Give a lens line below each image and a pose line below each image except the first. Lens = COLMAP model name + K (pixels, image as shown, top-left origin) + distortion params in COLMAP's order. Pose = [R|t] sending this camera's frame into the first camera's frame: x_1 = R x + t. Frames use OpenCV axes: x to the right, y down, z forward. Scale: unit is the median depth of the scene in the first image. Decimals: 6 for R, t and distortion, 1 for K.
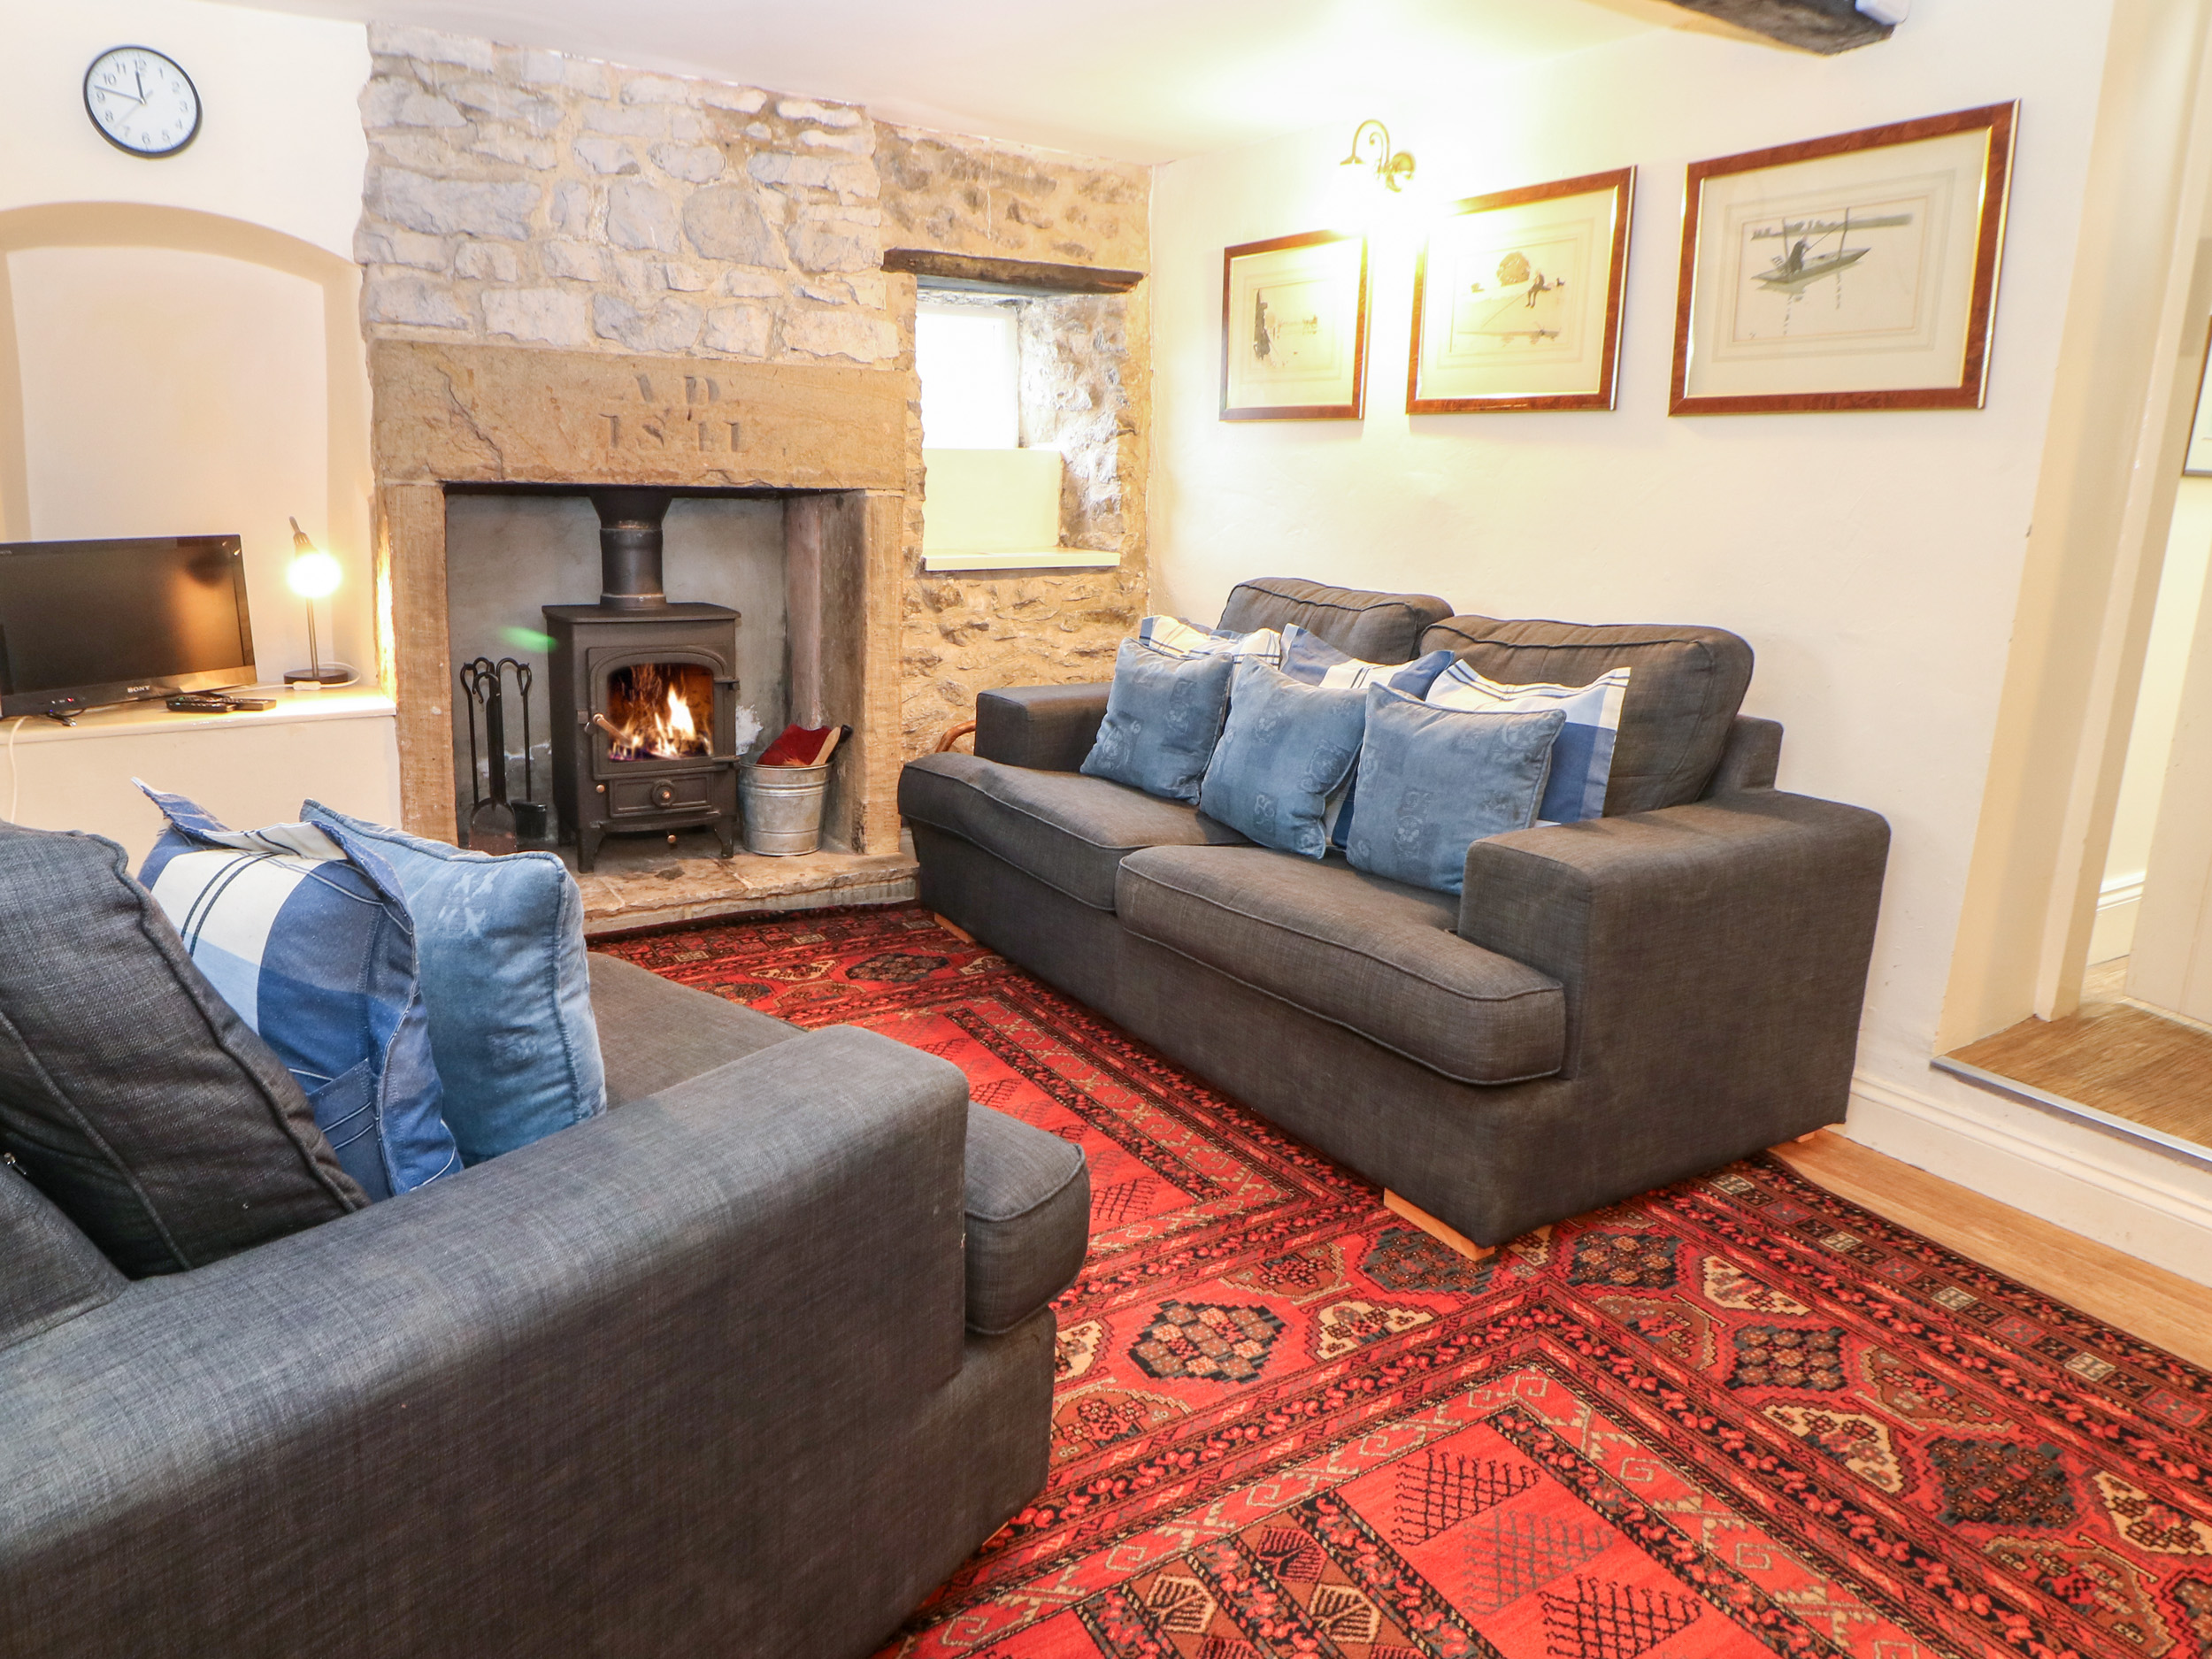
lens RADIAL K [[1321.5, 0, 1103.6], [0, 1321.5, 747.1], [0, 0, 1]] dist [-0.004134, -0.000965]
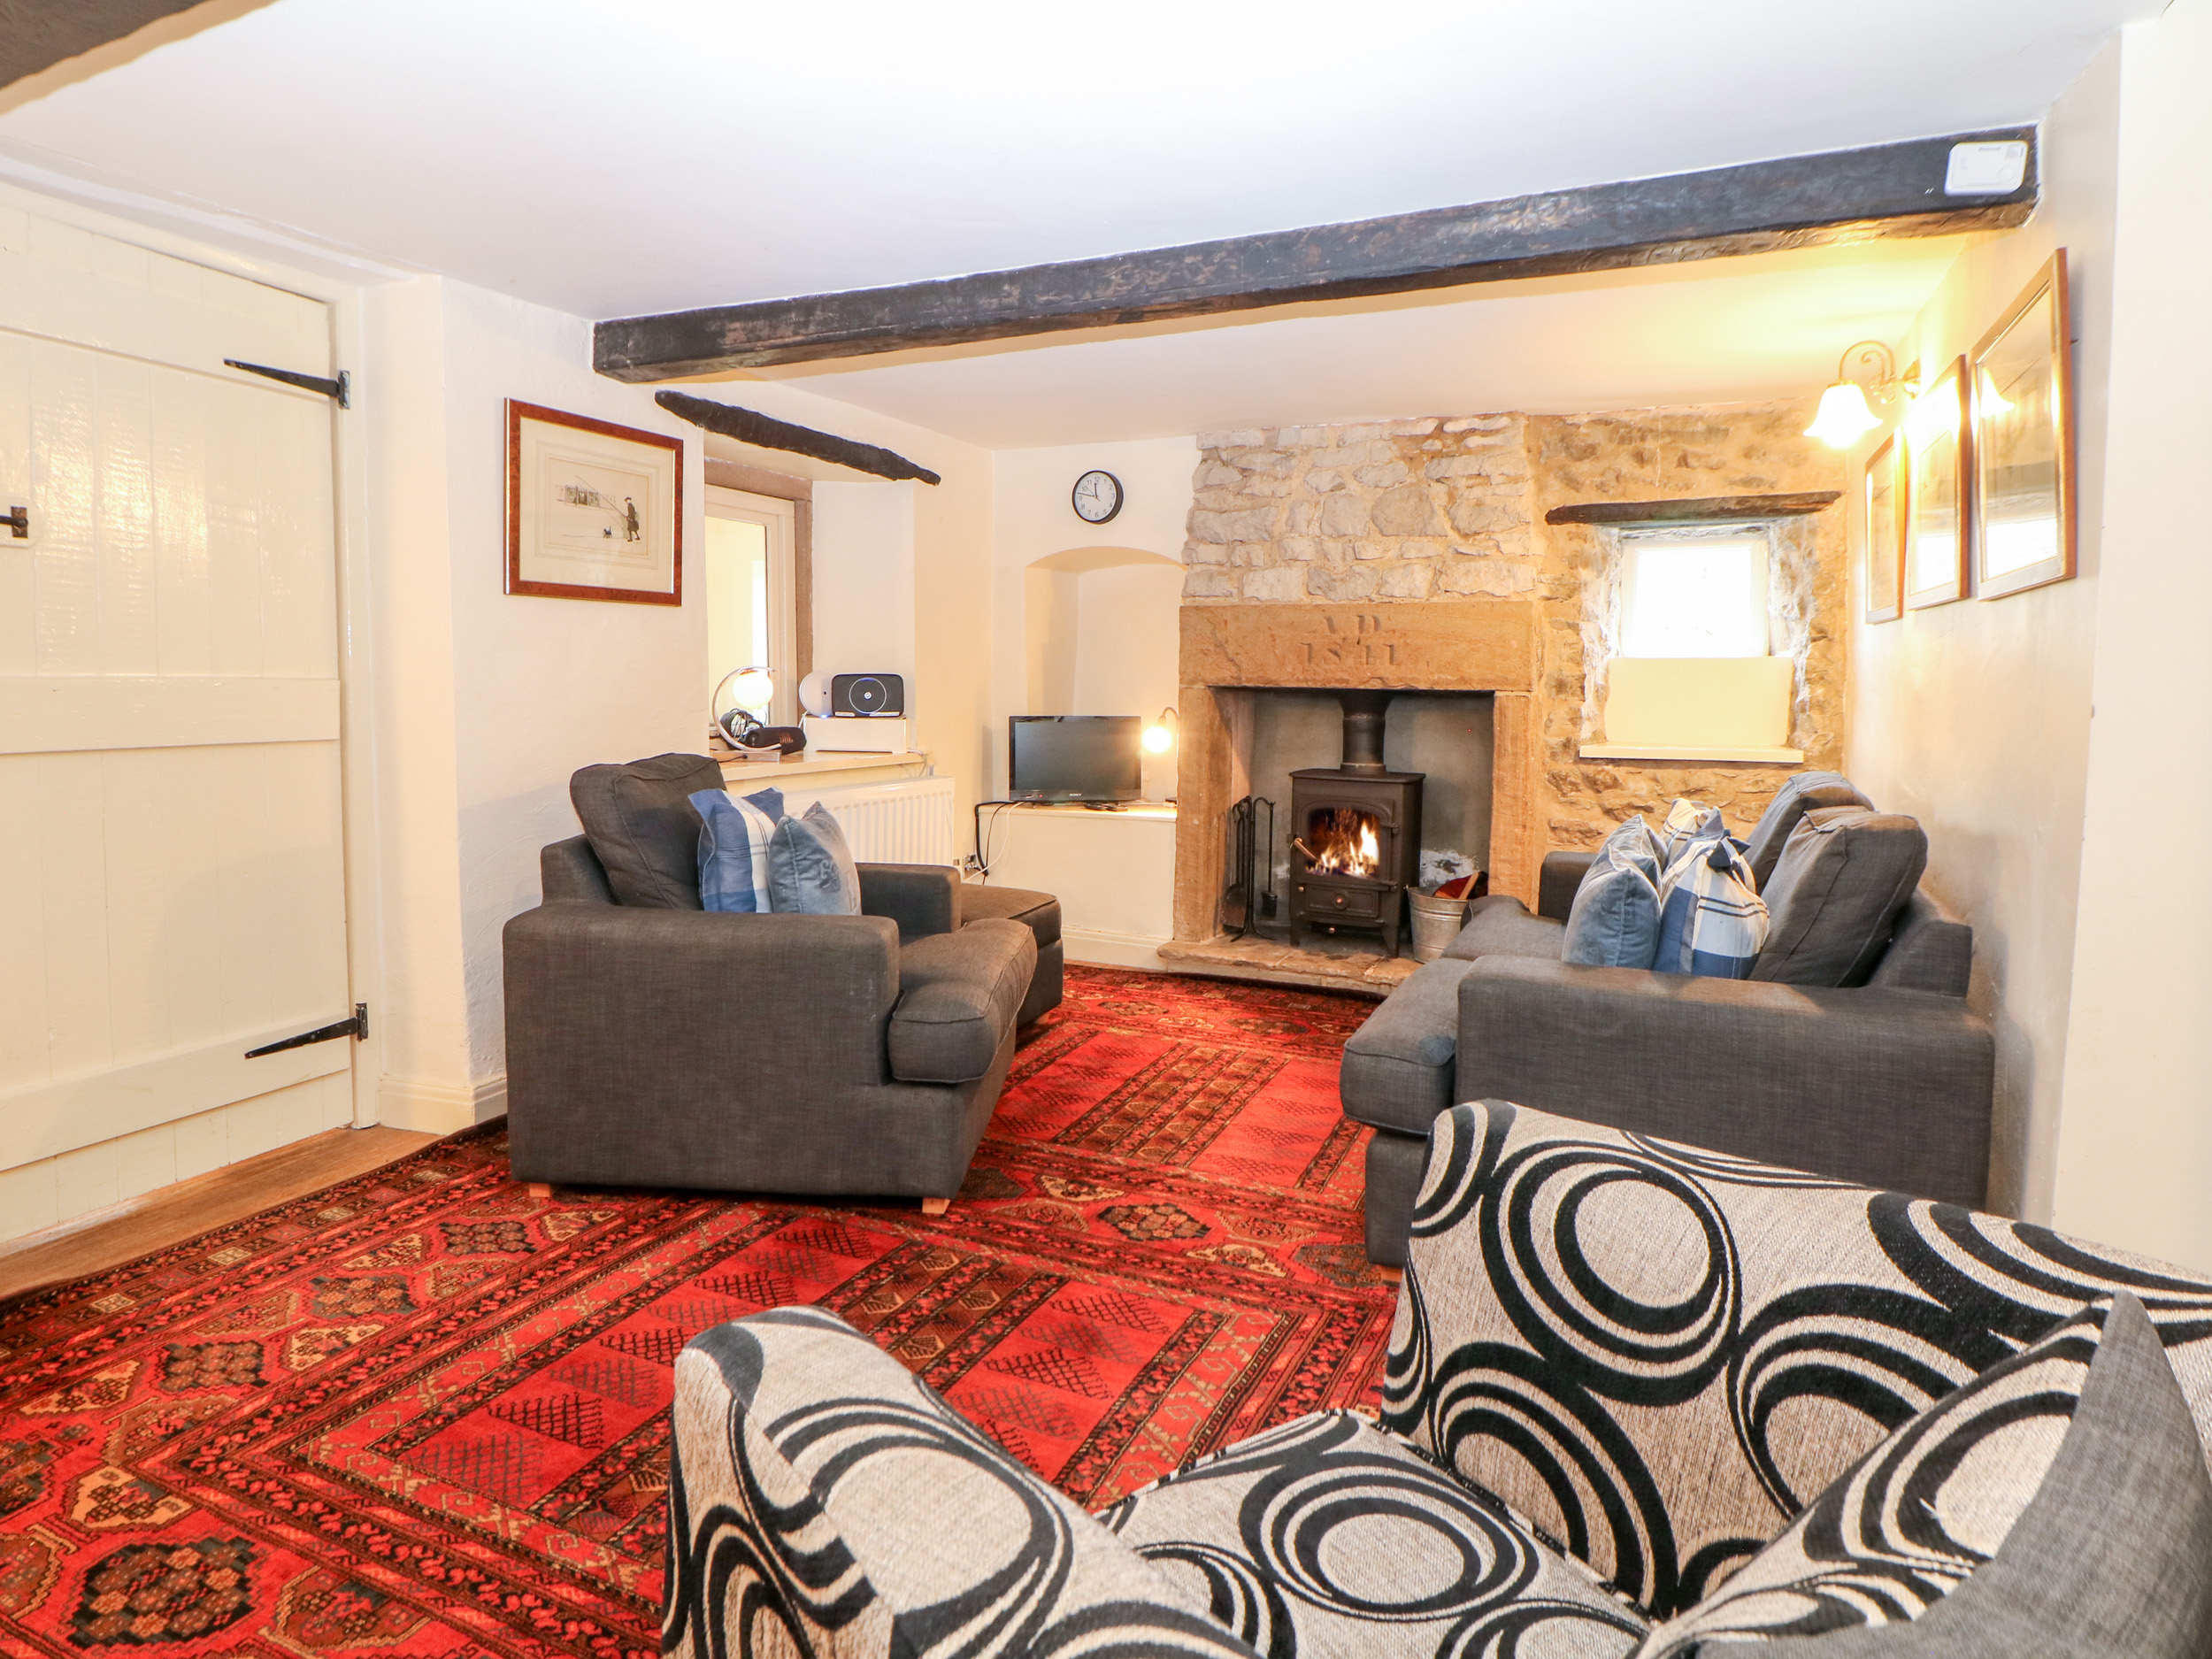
lens RADIAL K [[1149.2, 0, 1130.7], [0, 1149.2, 763.7], [0, 0, 1]] dist [0.005017, -0.018565]
pose [[0.615962, 0.042611, -0.786623, 0.523434], [-0.153969, 0.985790, -0.067165, 0.008769], [0.772583, 0.162486, 0.613770, 0.035313]]
